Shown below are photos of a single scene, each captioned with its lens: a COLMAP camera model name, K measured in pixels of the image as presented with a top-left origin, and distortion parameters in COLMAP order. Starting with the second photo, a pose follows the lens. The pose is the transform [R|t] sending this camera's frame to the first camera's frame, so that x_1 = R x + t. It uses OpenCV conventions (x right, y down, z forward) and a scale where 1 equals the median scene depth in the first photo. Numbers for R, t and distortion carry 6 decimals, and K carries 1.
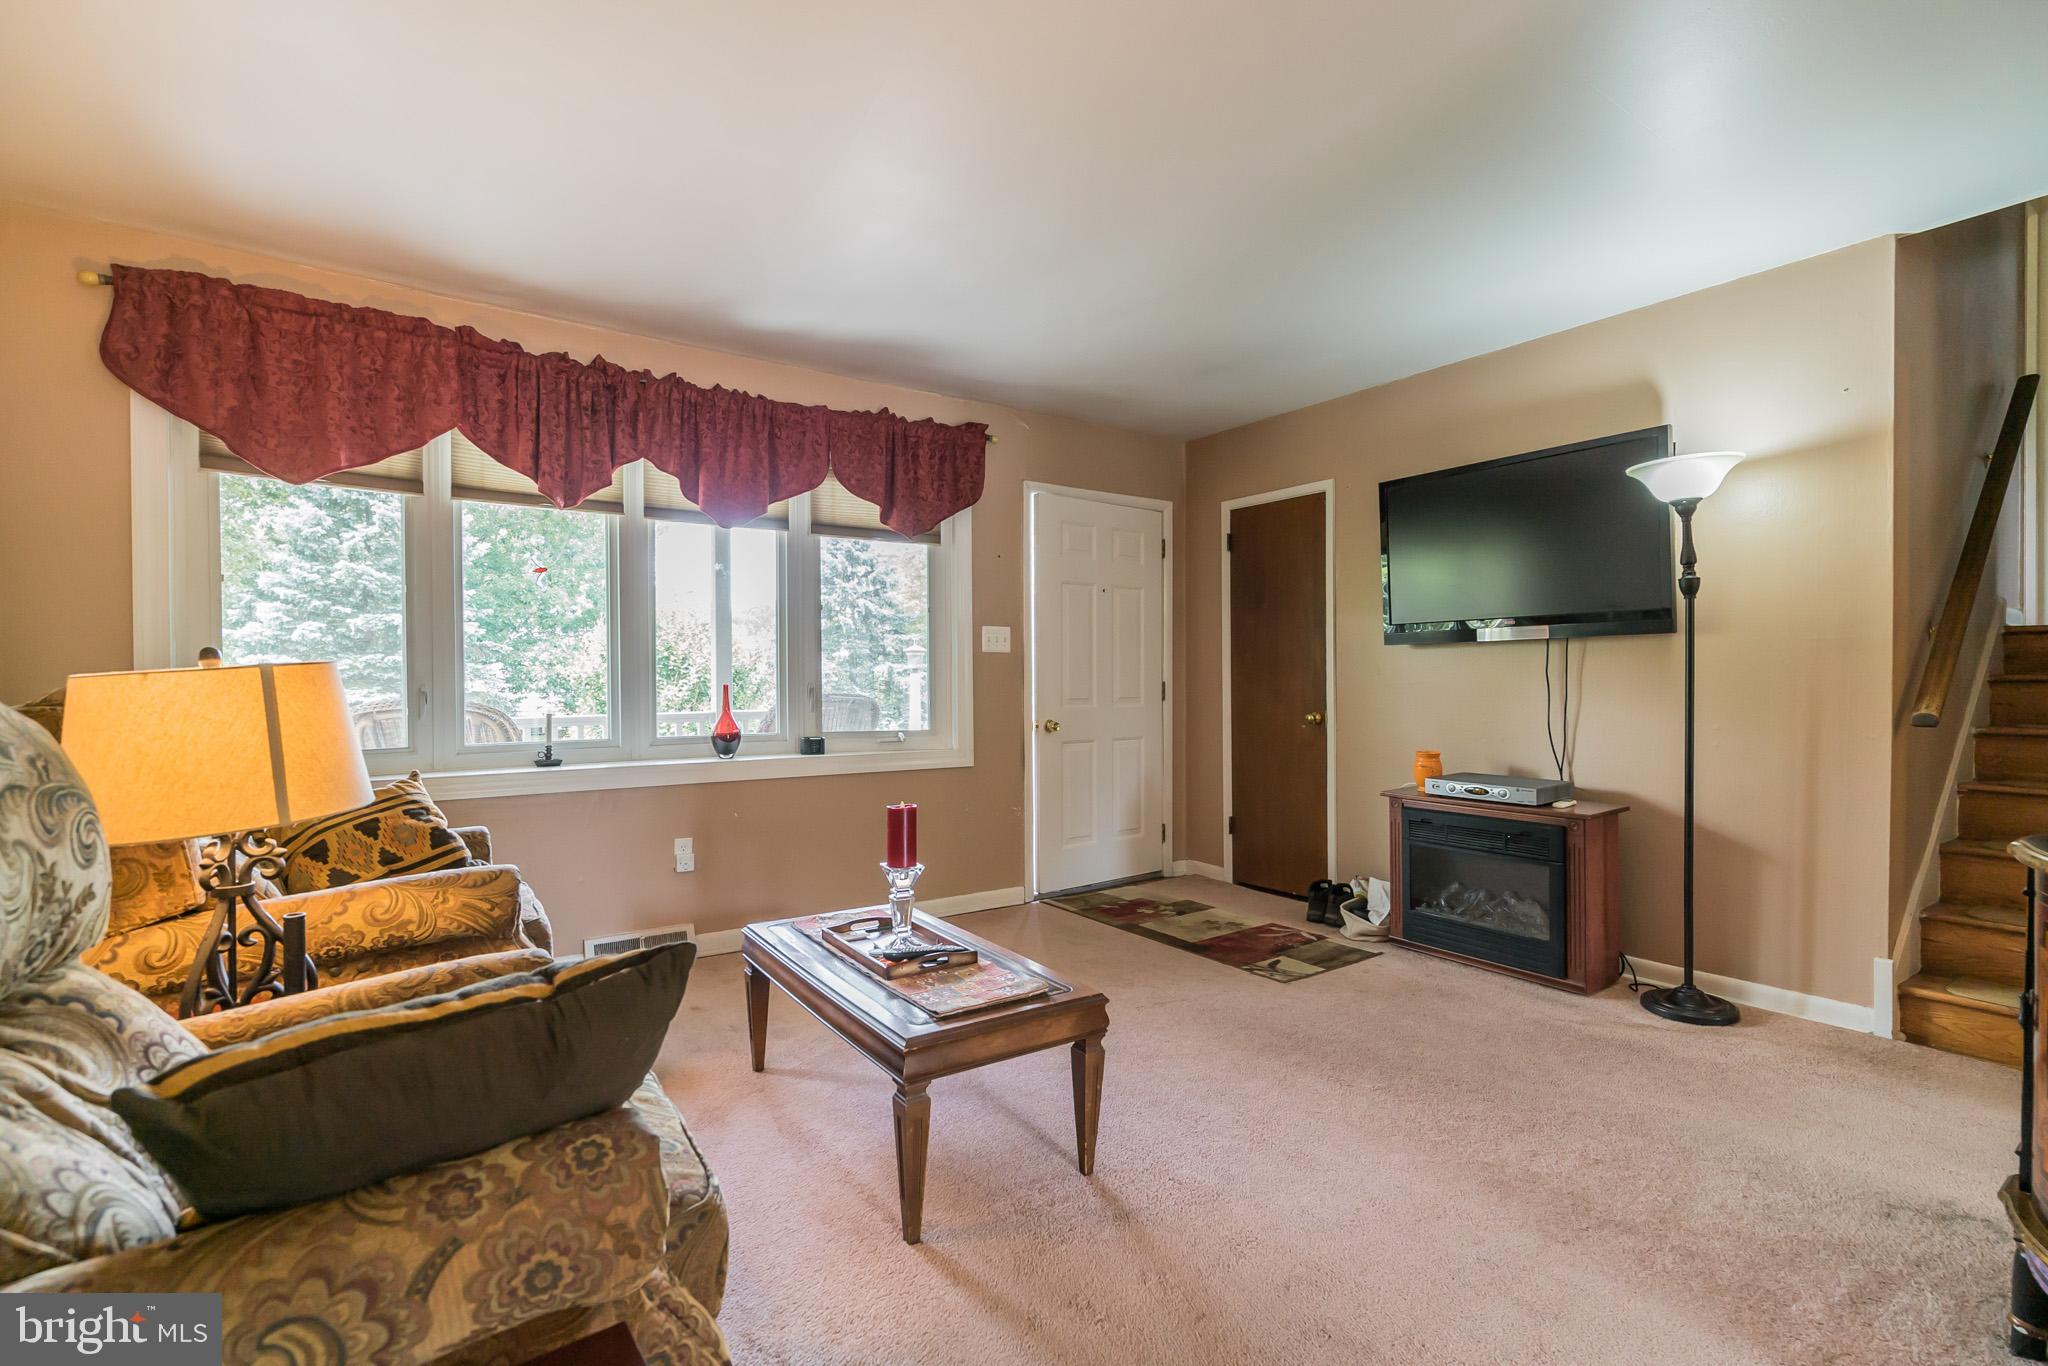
lens RADIAL K [[931.3, 0, 1031.7], [0, 931.3, 689.5], [0, 0, 1]] dist [-0.002825, 0.000785]
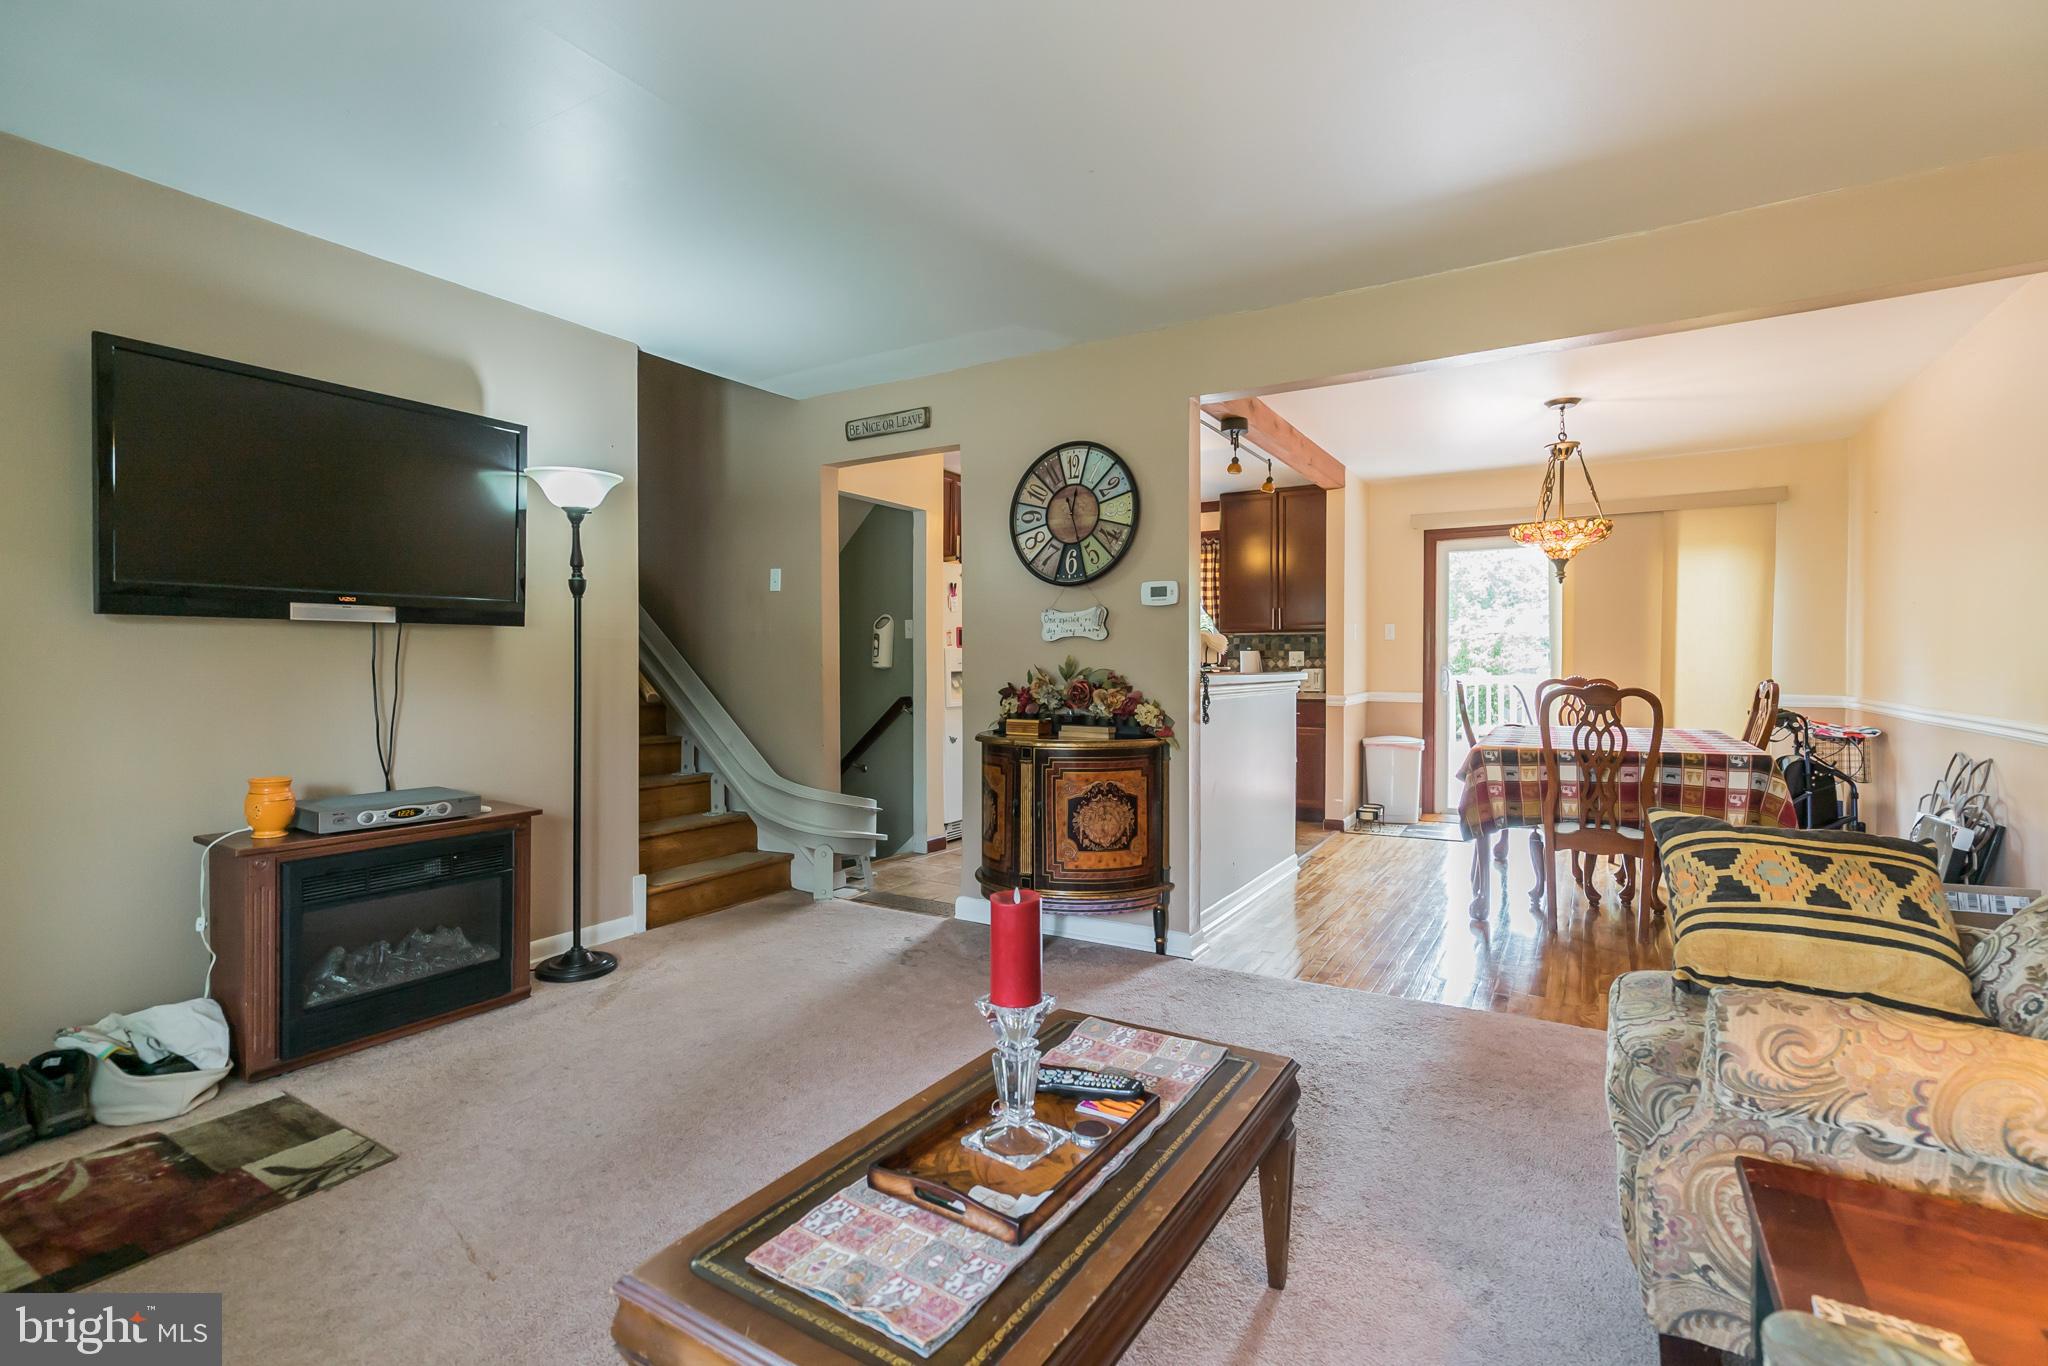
lens RADIAL K [[931.3, 0, 1024.7], [0, 931.3, 677.2], [0, 0, 1]] dist [-0.002825, 0.000785]
pose [[-0.403140, -0.009712, 0.915087, -0.399051], [0.010916, 0.999822, 0.015420, -0.010886], [-0.915073, 0.016205, -0.402962, 0.735817]]
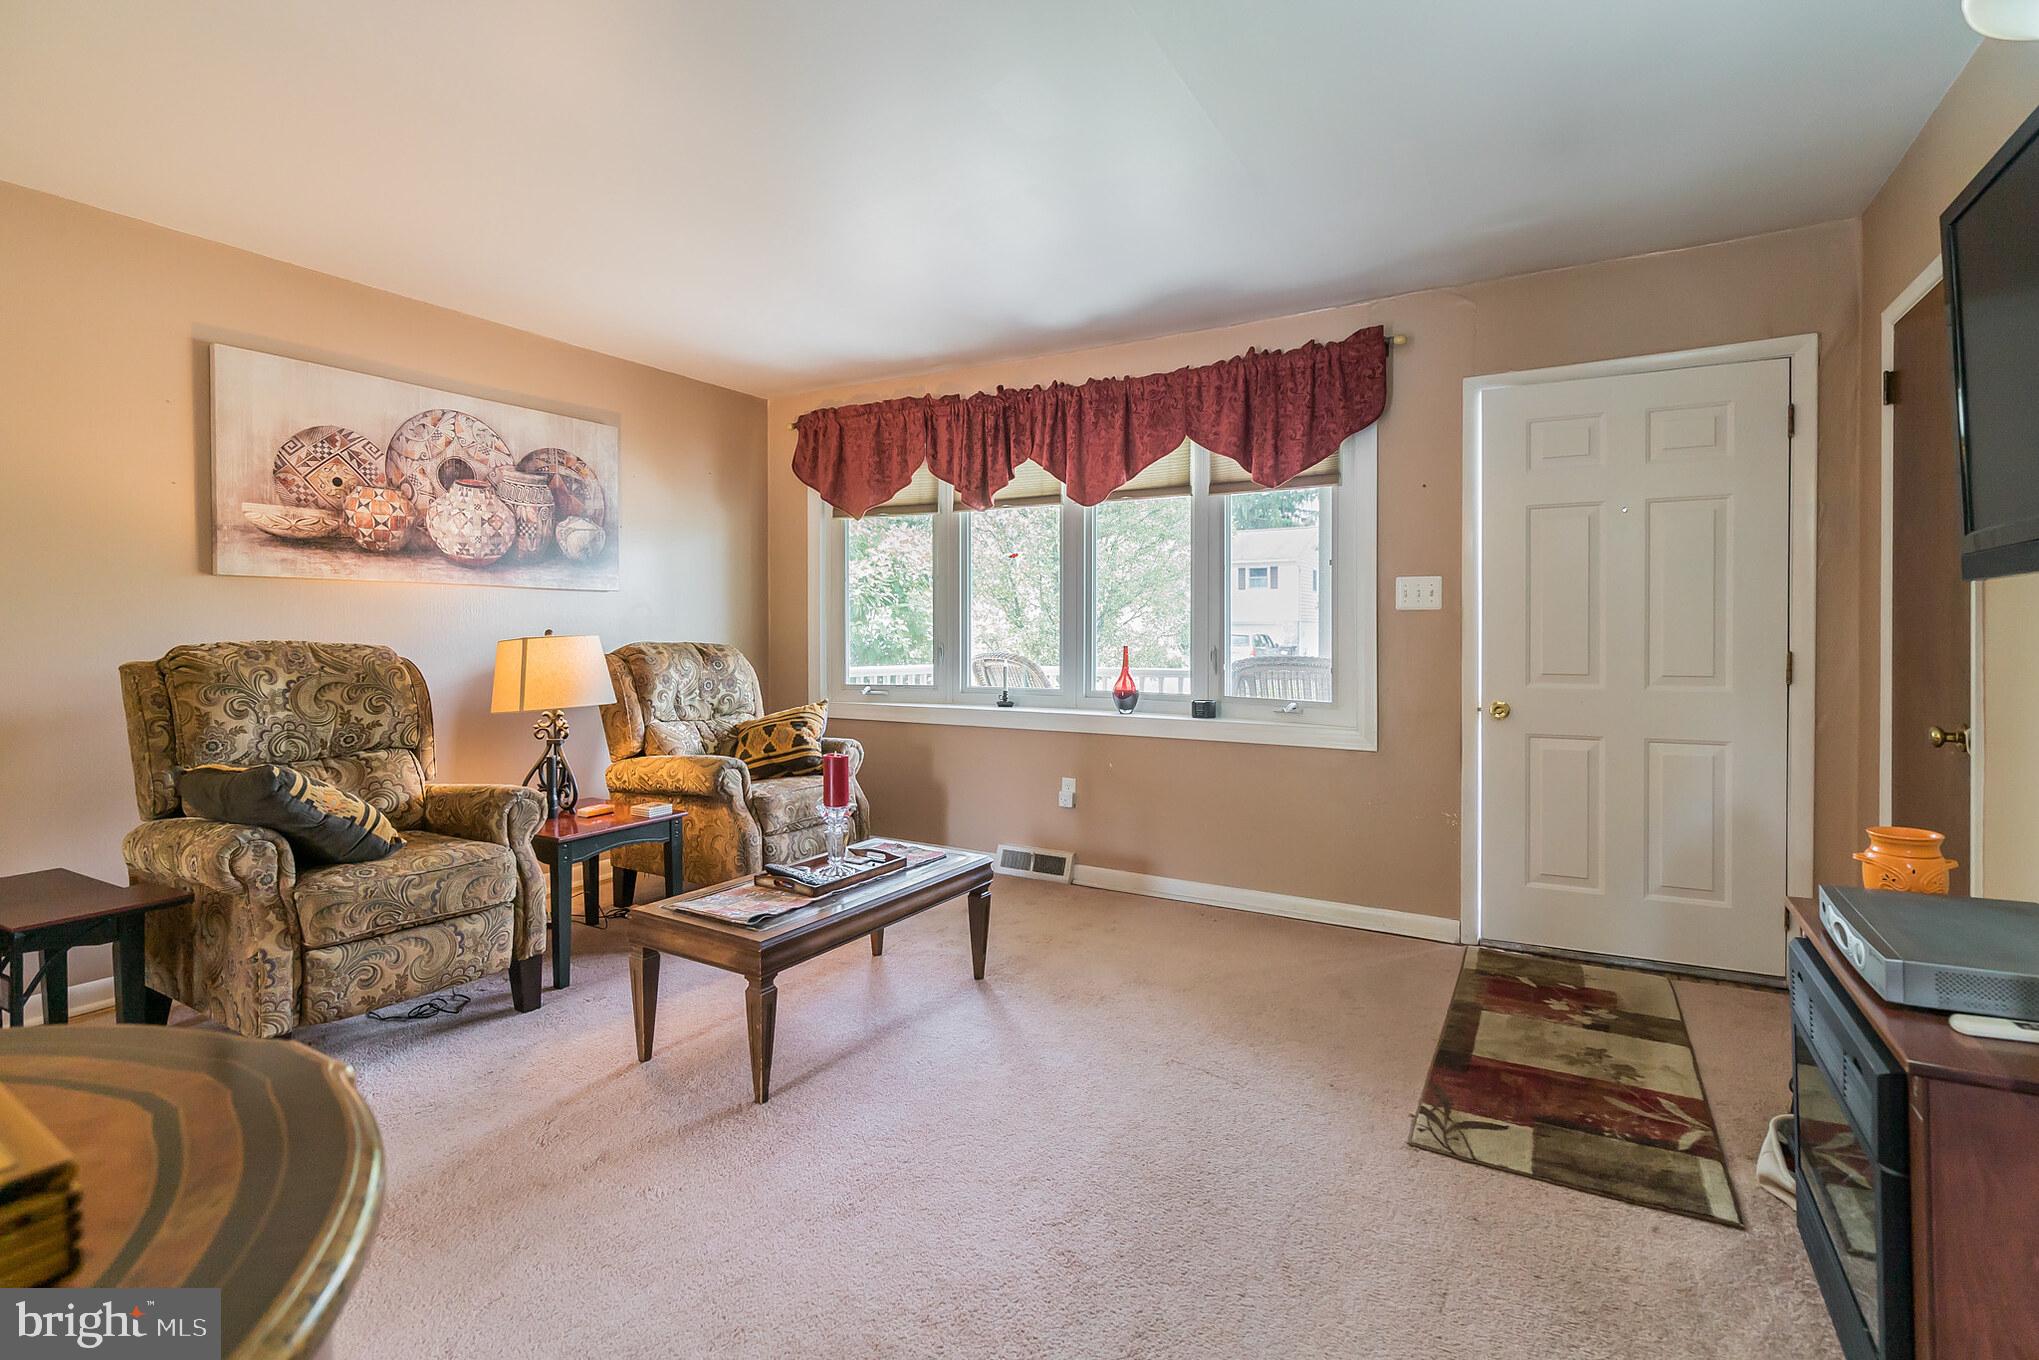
lens RADIAL K [[933.9, 0, 1024.2], [0, 933.9, 647.0], [0, 0, 1]] dist [-0.003715, 0.003327]
pose [[0.414386, 0.019706, -0.909888, 0.618391], [-0.011689, 0.999798, 0.016330, -0.020392], [0.910026, 0.003869, 0.414533, 0.433533]]
